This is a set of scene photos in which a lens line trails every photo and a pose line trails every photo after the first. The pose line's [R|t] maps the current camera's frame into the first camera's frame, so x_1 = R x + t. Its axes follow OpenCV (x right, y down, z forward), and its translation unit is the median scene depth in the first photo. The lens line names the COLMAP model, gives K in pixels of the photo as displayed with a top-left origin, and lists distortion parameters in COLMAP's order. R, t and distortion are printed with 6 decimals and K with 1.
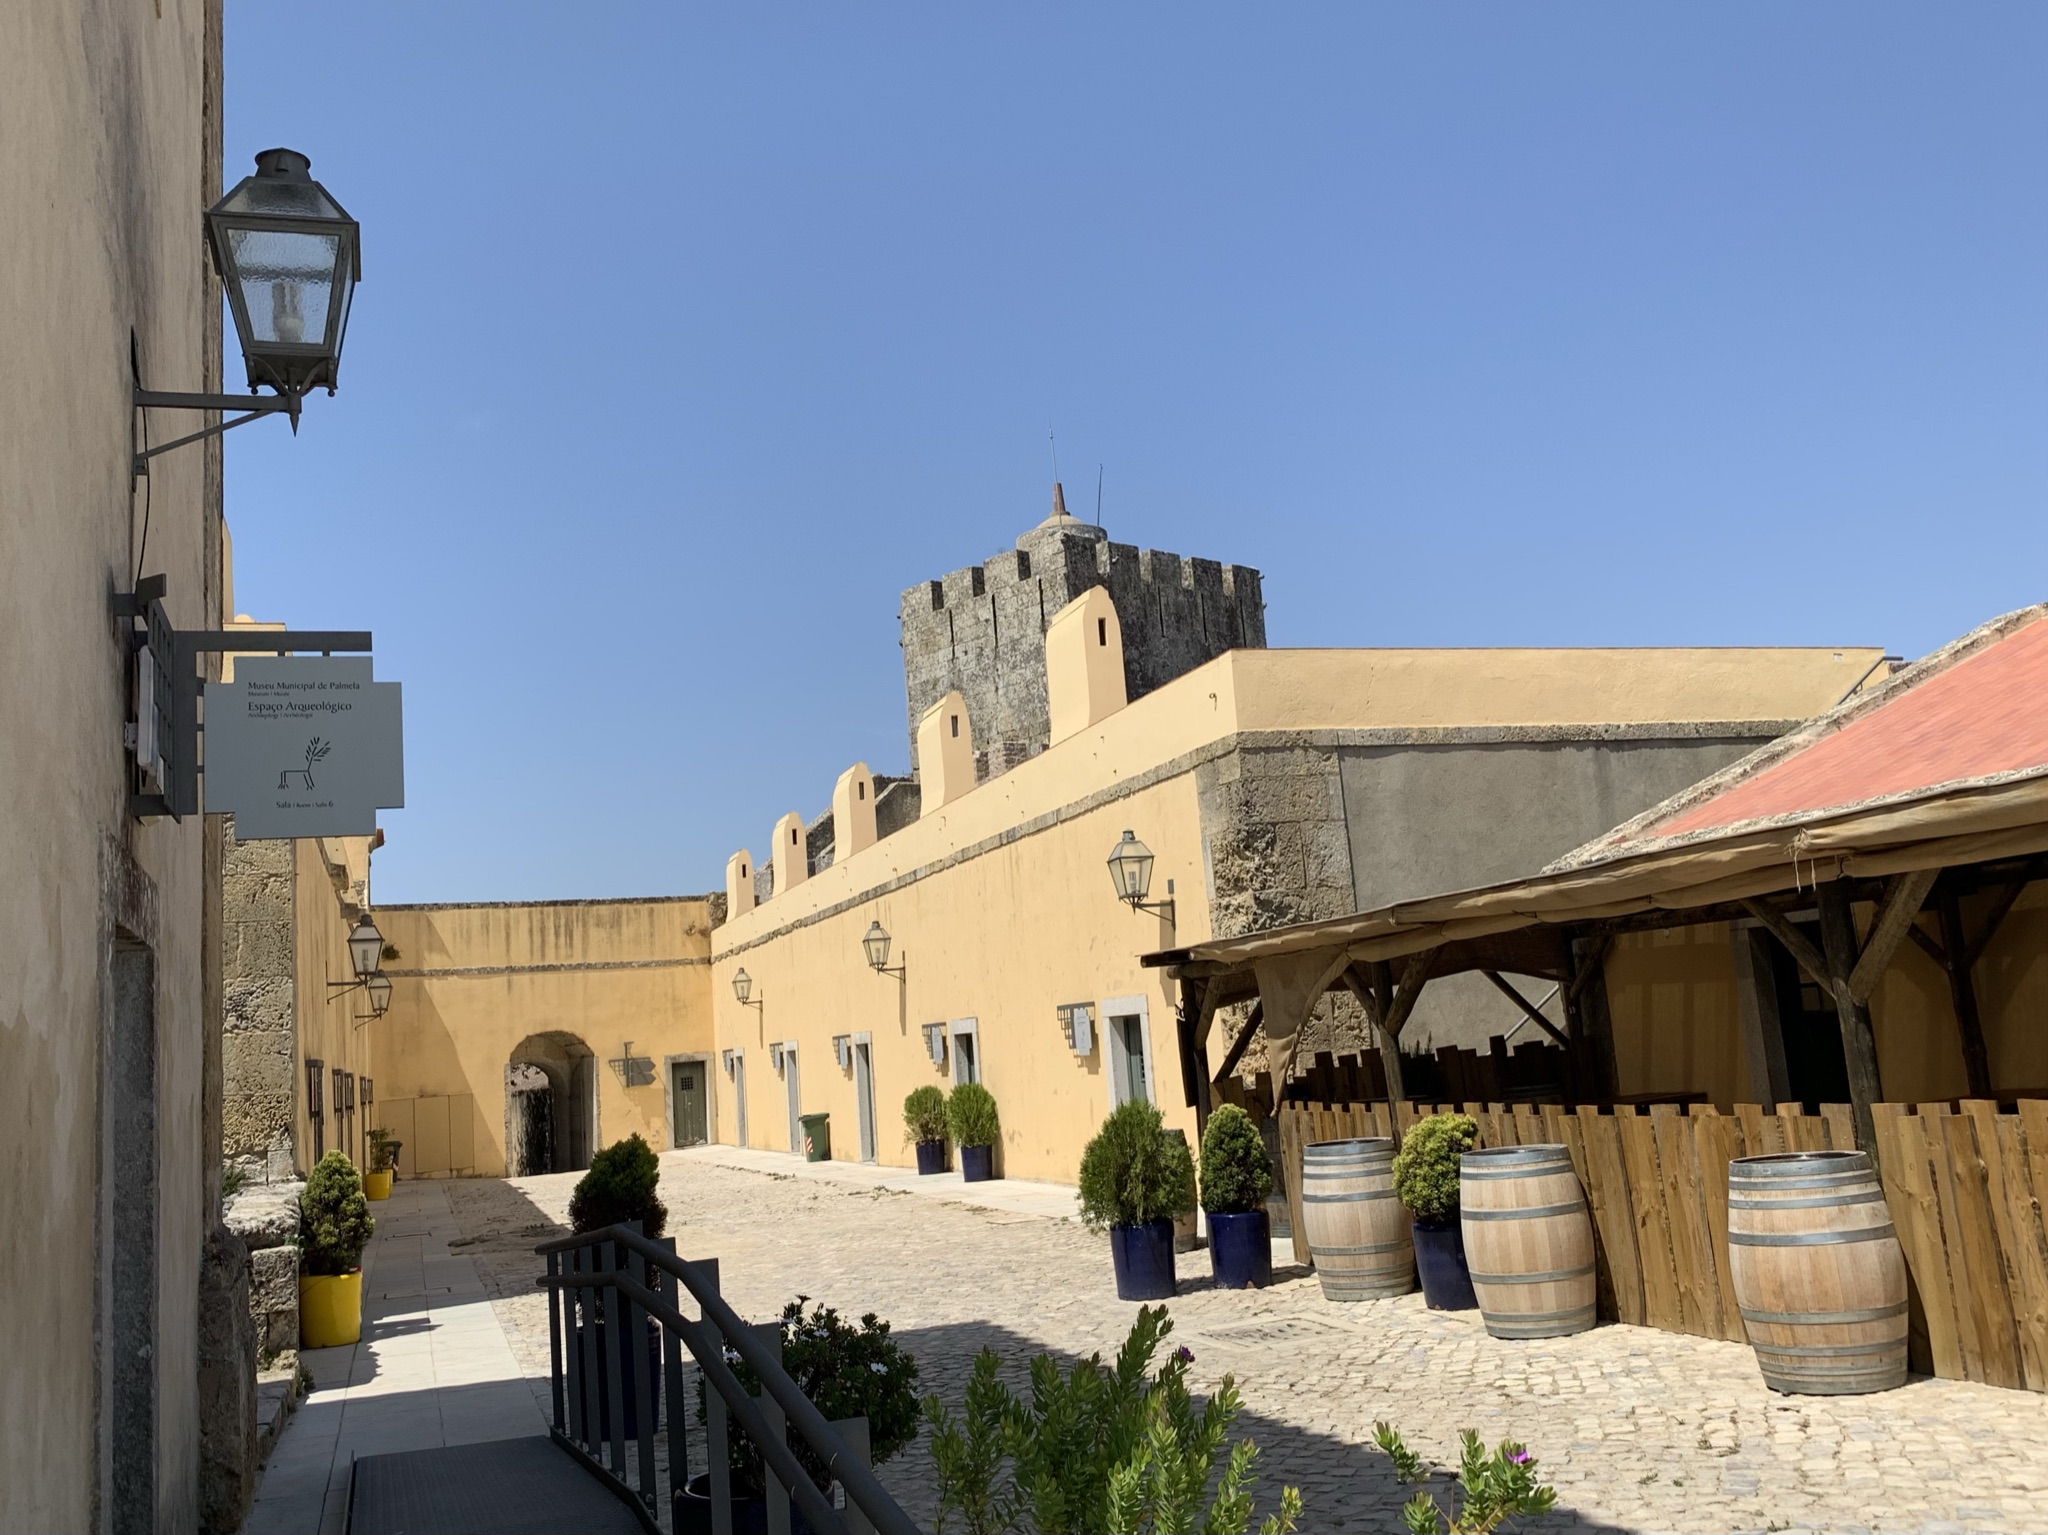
lens RADIAL K [[1560.7, 0, 1022.2], [0, 1560.7, 768.8], [0, 0, 1]] dist [0.001219, -0.000126]
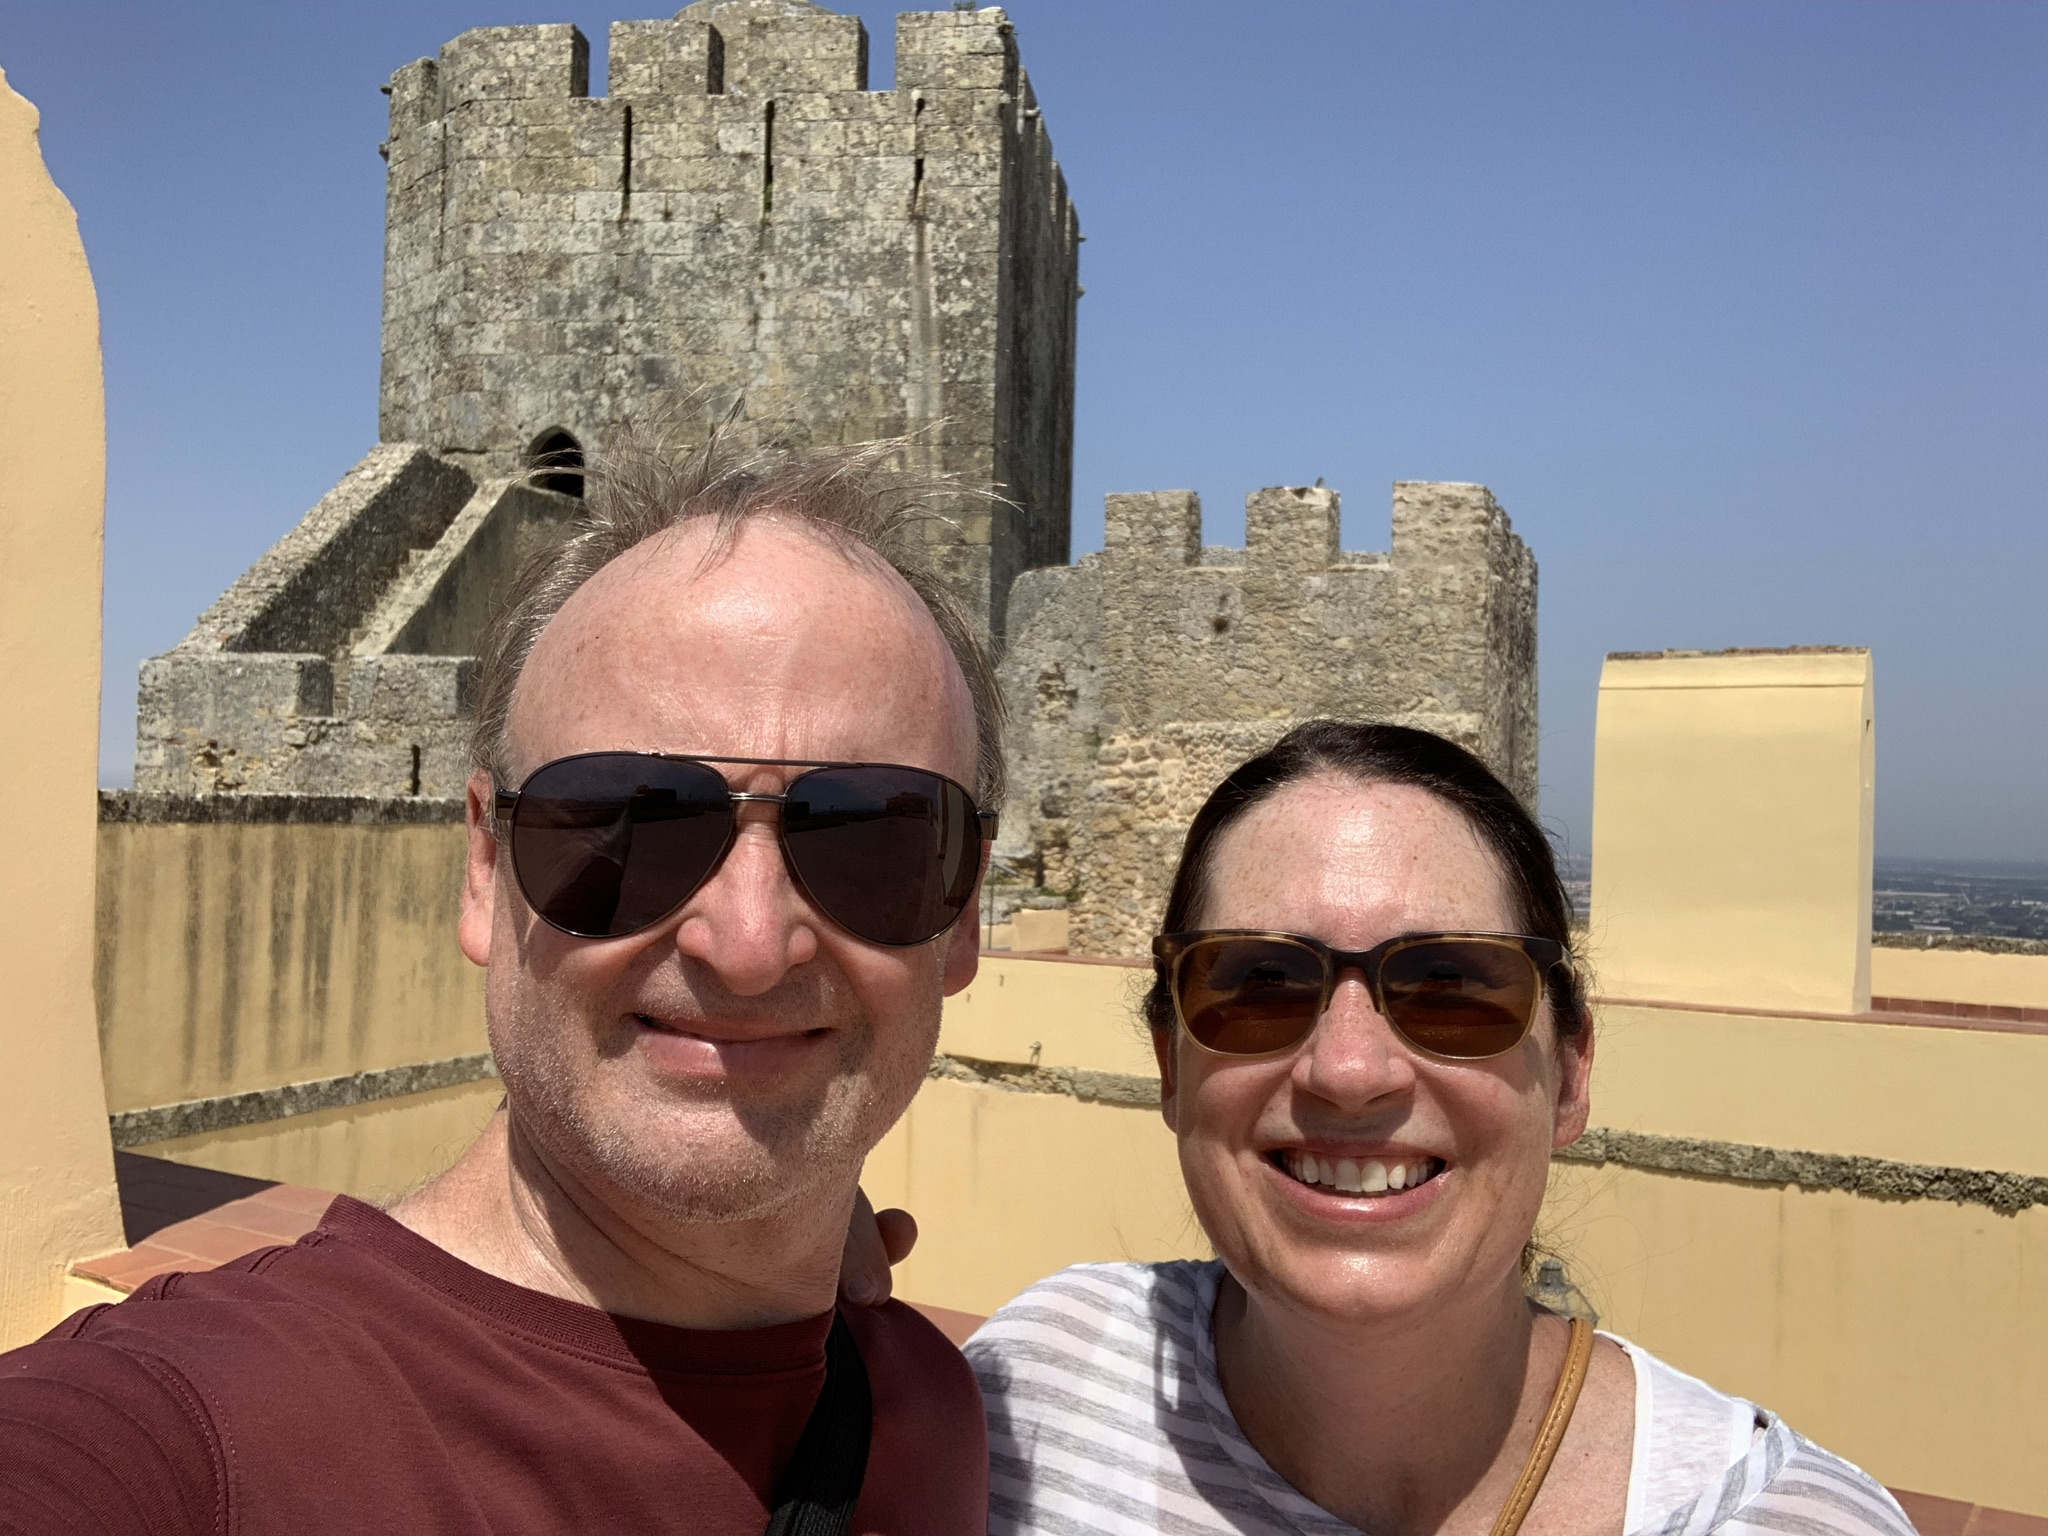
lens RADIAL K [[1894.2, 0, 1024.4], [0, 1894.2, 769.0], [0, 0, 1]] dist [-0.001810, 0.000000]
pose [[0.785241, 0.117150, 0.608008, -0.268745], [-0.182112, 0.982204, 0.045947, 0.035484], [-0.591805, -0.146804, 0.792601, 0.519635]]
